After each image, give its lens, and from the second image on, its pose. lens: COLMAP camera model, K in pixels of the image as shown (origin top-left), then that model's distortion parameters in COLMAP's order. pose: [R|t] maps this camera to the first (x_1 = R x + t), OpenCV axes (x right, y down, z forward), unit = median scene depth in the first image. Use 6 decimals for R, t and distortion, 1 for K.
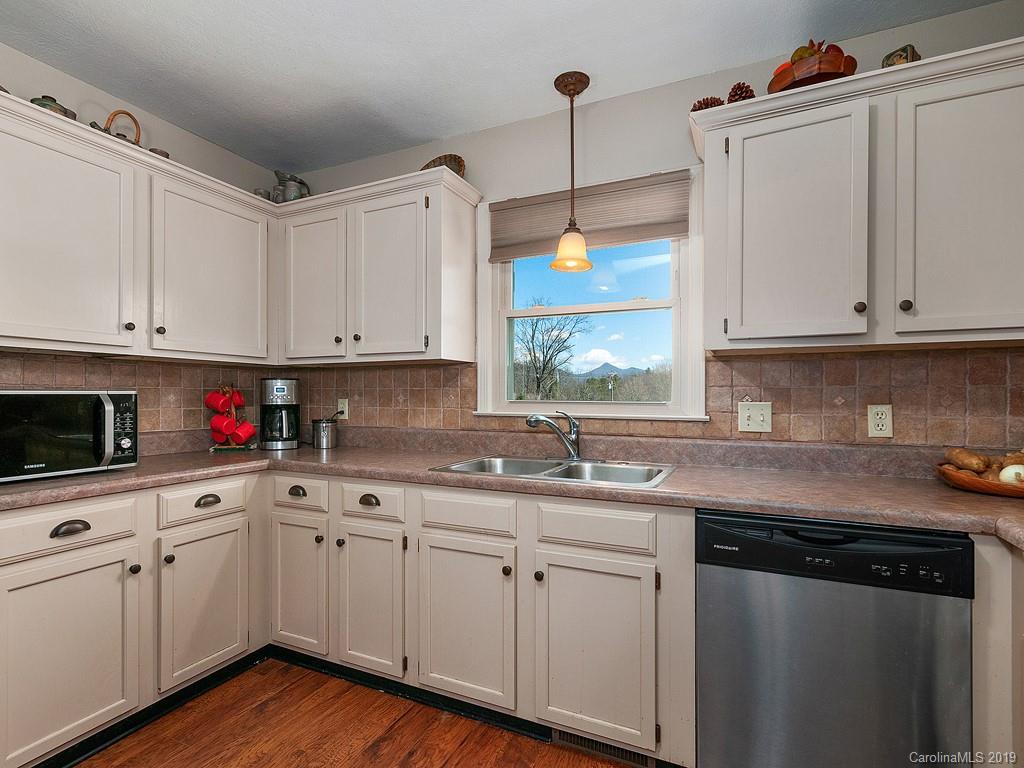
lens RADIAL K [[508.0, 0, 508.3], [0, 508.0, 396.8], [0, 0, 1]] dist [0.001432, 0.000884]
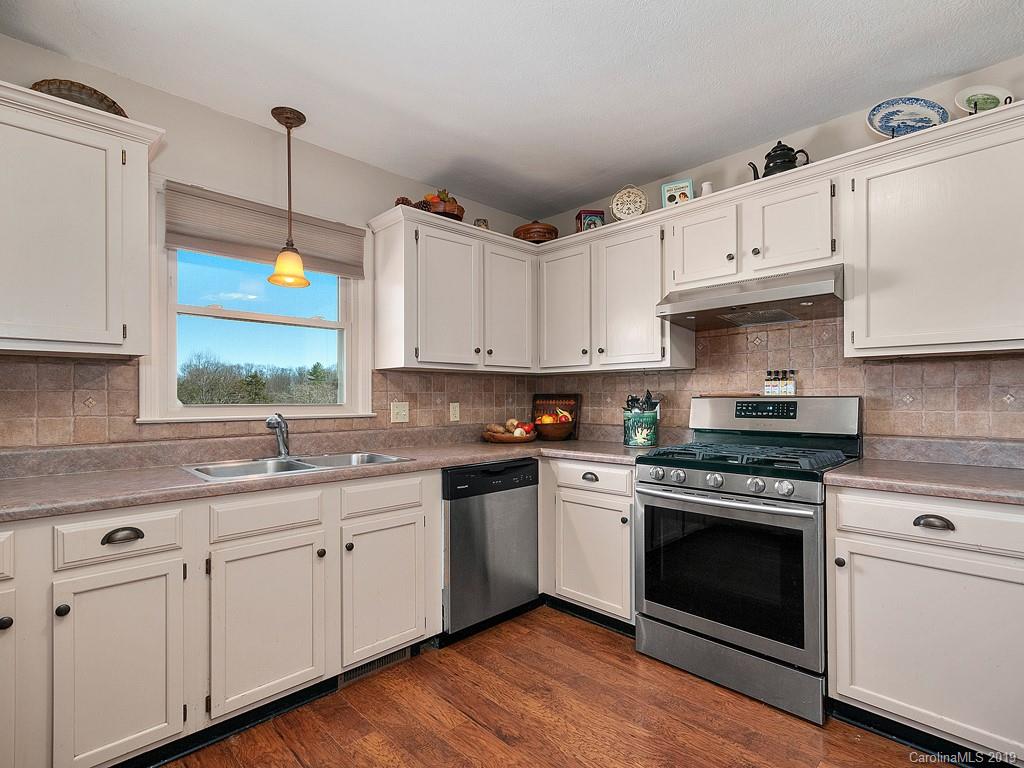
lens RADIAL K [[508.0, 0, 508.3], [0, 508.0, 396.8], [0, 0, 1]] dist [0.001432, 0.000884]
pose [[0.351777, -0.001856, 0.936082, -0.765421], [0.008041, 0.999967, -0.001039, -0.001604], [-0.936049, 0.007893, 0.351780, 0.173825]]
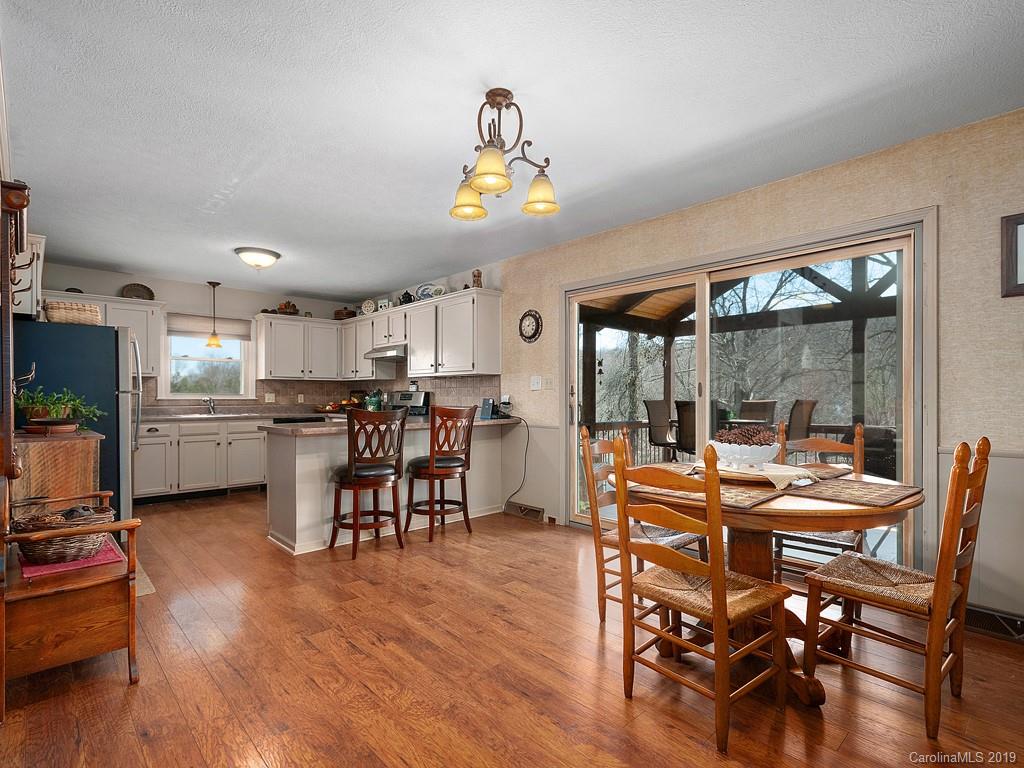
lens RADIAL K [[508.0, 0, 508.3], [0, 508.0, 396.8], [0, 0, 1]] dist [0.001432, 0.000884]
pose [[0.372035, -0.002518, 0.928215, -1.984886], [0.003364, 0.999993, 0.001365, 0.030850], [-0.928213, 0.002615, 0.372041, -1.661602]]
